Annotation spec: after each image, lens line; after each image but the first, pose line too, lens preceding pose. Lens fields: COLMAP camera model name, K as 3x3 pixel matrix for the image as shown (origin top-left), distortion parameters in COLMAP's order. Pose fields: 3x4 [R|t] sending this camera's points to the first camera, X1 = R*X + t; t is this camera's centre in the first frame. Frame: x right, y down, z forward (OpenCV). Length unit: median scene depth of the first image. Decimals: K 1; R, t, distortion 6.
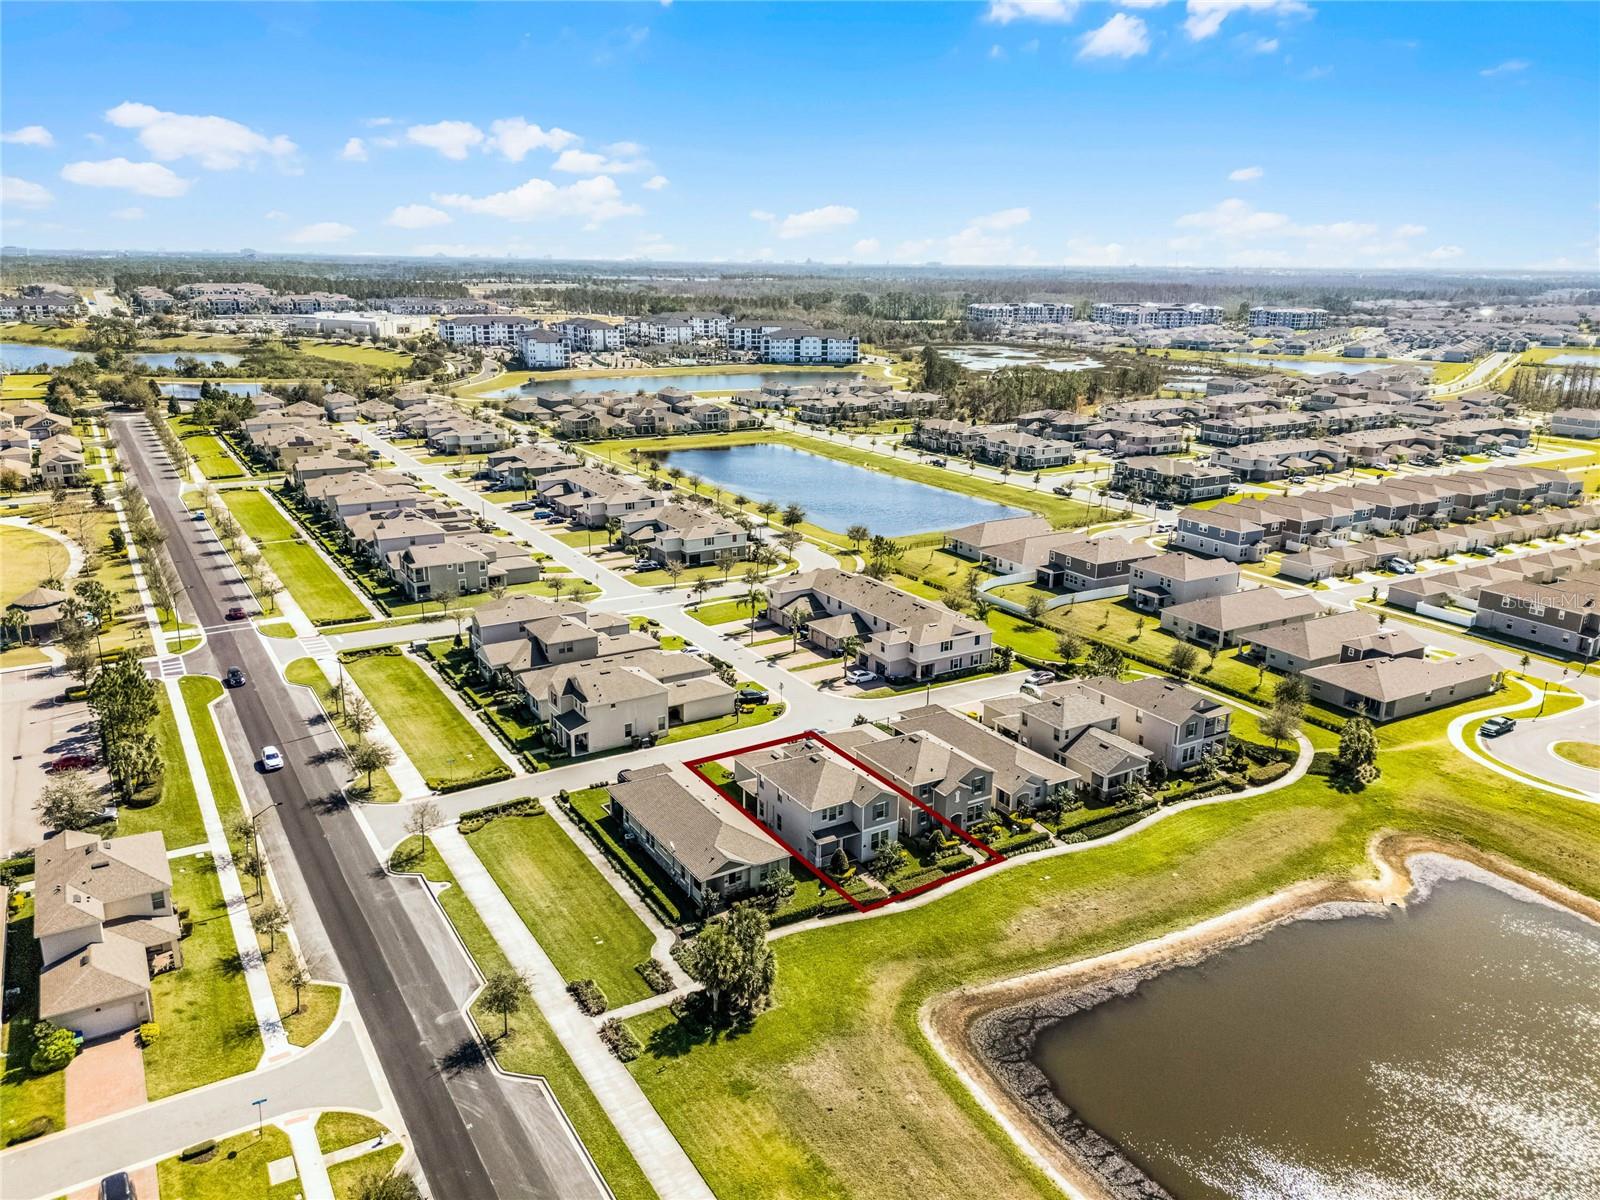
lens RADIAL K [[1167.7, 0, 796.5], [0, 1167.7, 593.3], [0, 0, 1]] dist [0.102318, -0.124920]
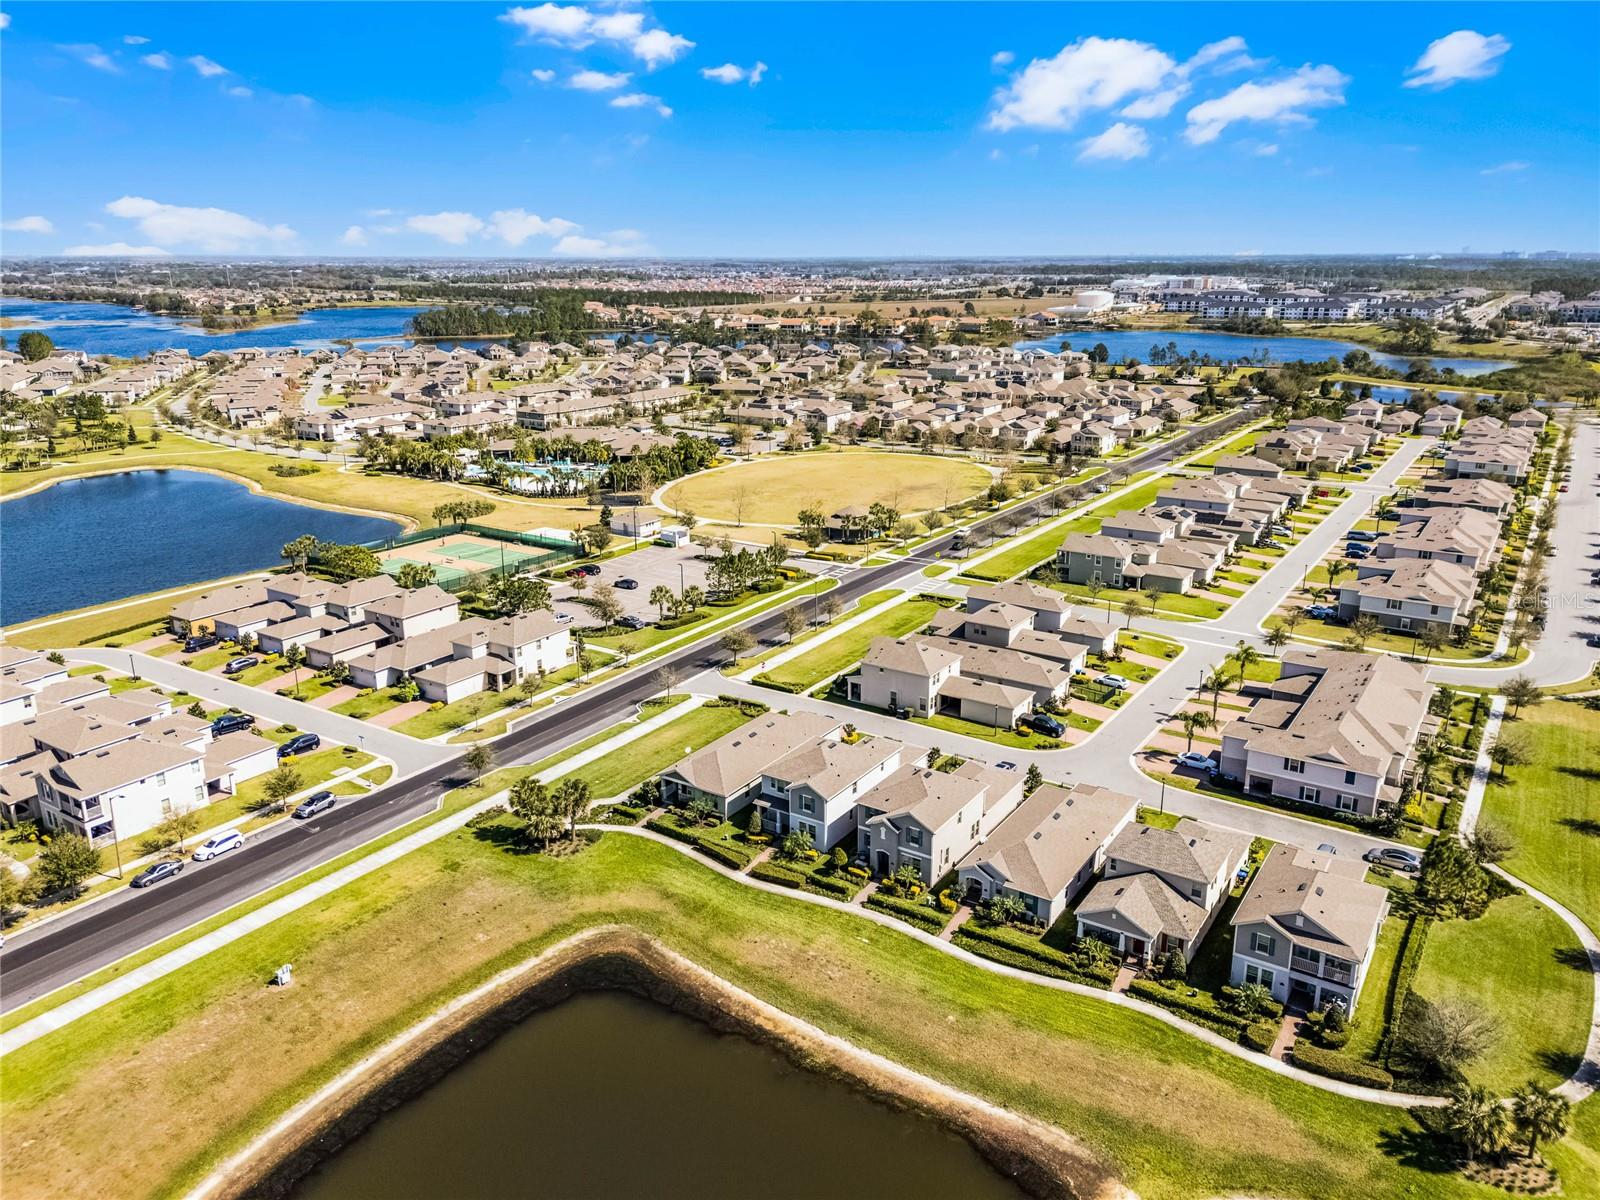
lens RADIAL K [[1162.9, 0, 800.0], [0, 1162.9, 600.0], [0, 0, 1]] dist [0.111514, -0.125867]
pose [[0.428532, 0.243294, -0.870154, 0.641475], [-0.241643, 0.958844, 0.149088, -0.097094], [0.870614, 0.146378, 0.469686, 0.334844]]
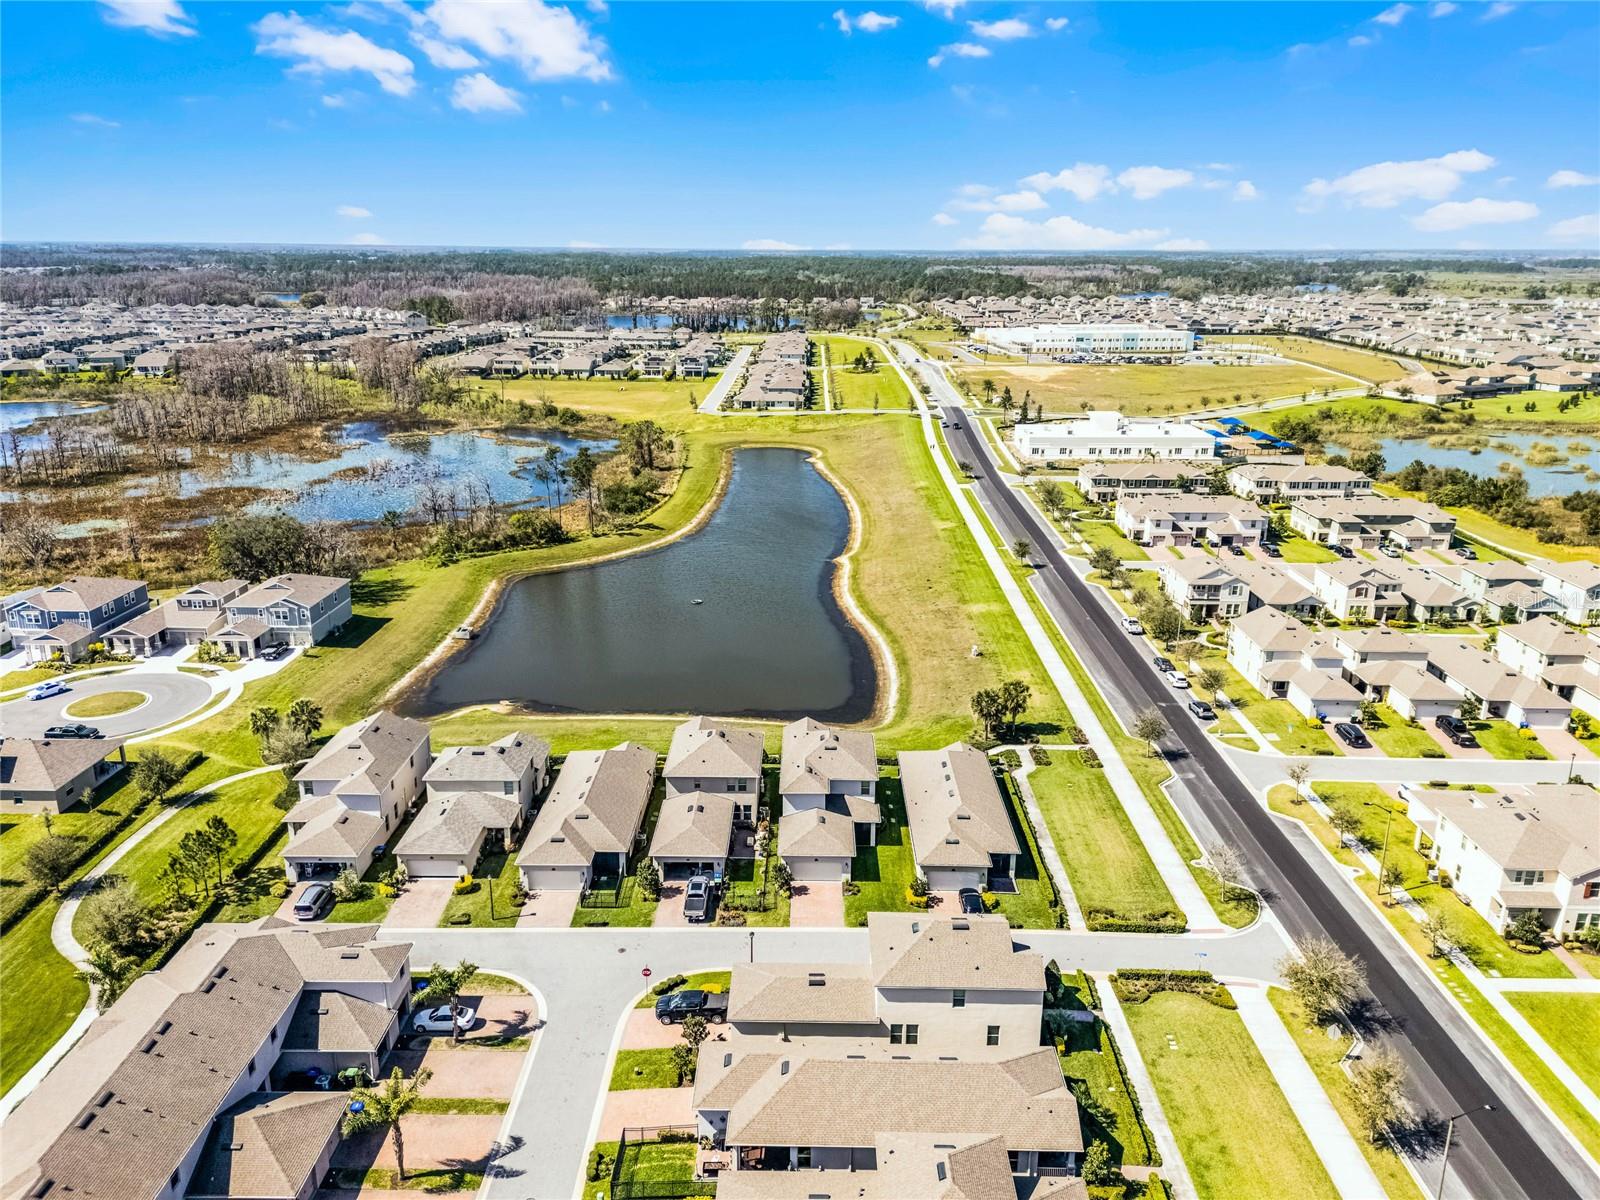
lens RADIAL K [[1167.7, 0, 796.5], [0, 1167.7, 593.3], [0, 0, 1]] dist [0.102318, -0.124920]
pose [[-0.847292, -0.165897, 0.504553, -0.324284], [0.132645, 0.853771, 0.503469, -0.350277], [-0.514297, 0.493512, -0.701388, 1.199961]]
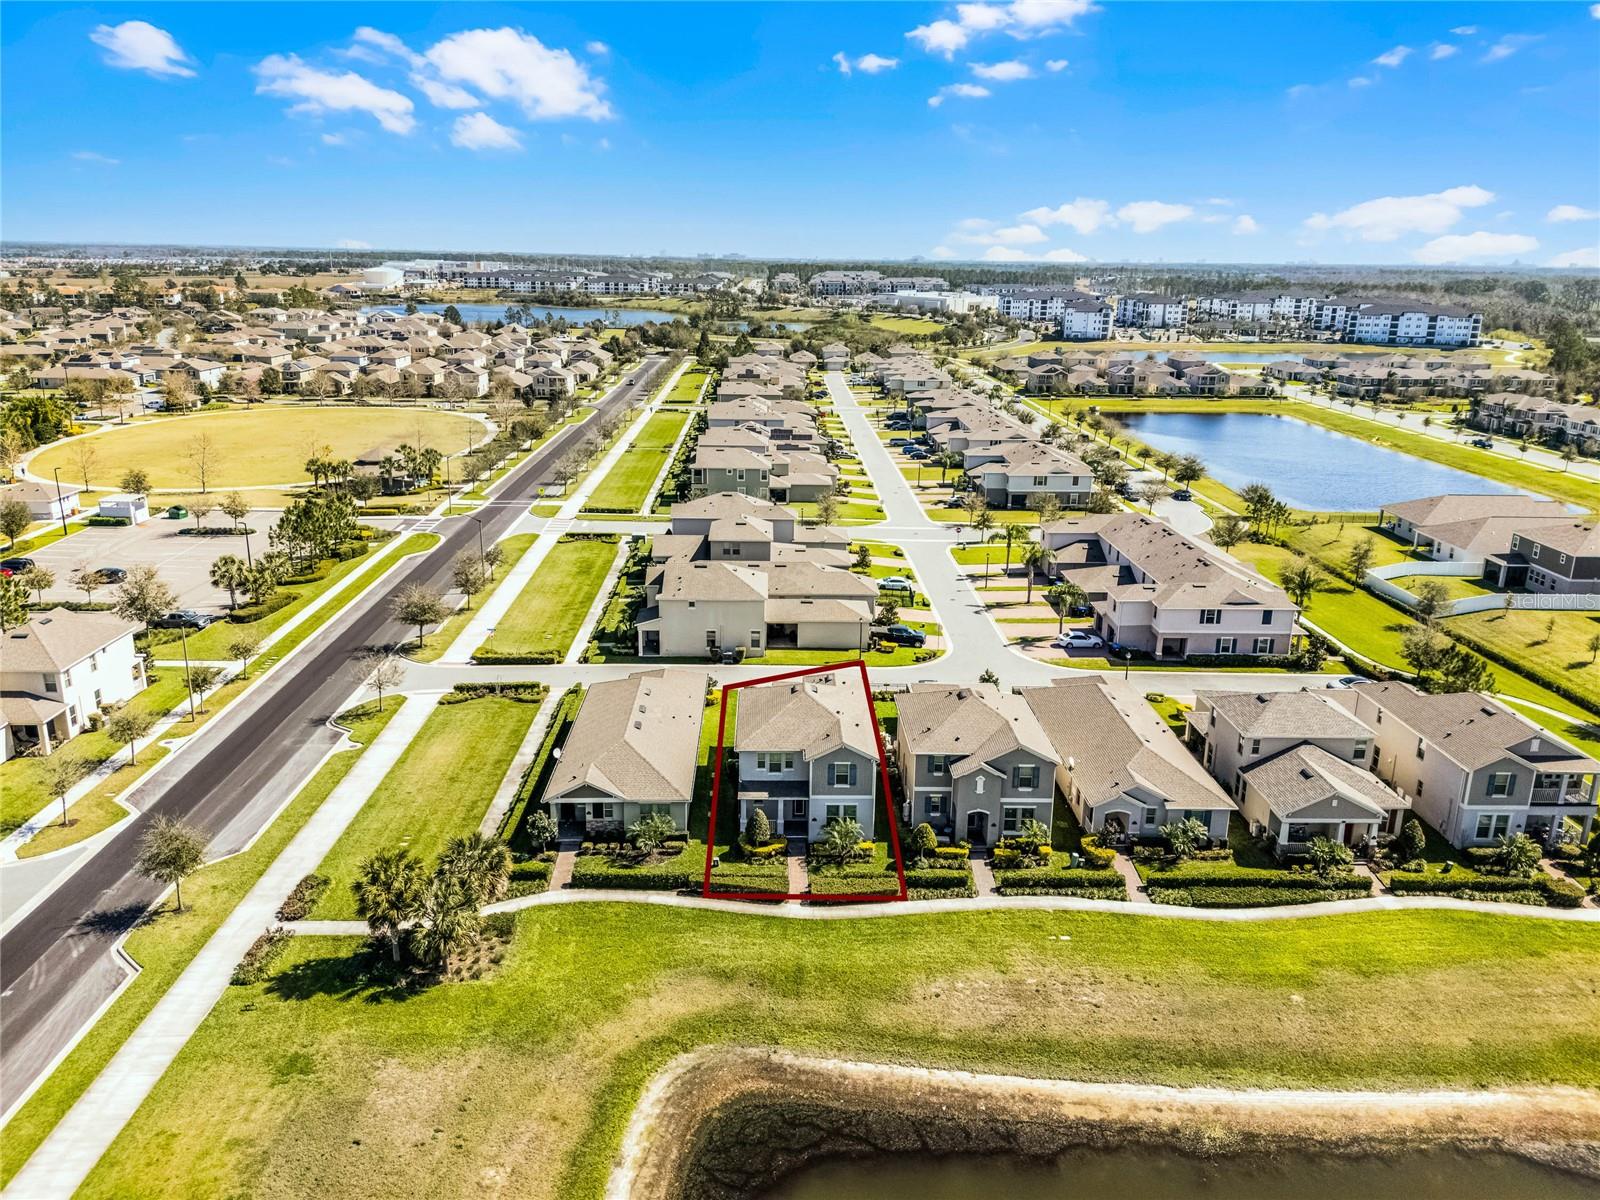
lens RADIAL K [[1167.7, 0, 796.5], [0, 1167.7, 593.3], [0, 0, 1]] dist [0.102318, -0.124920]
pose [[0.866483, 0.138358, -0.479651, 0.249993], [-0.141179, 0.989517, 0.030394, 0.044821], [0.478828, 0.041380, 0.876933, 0.268134]]
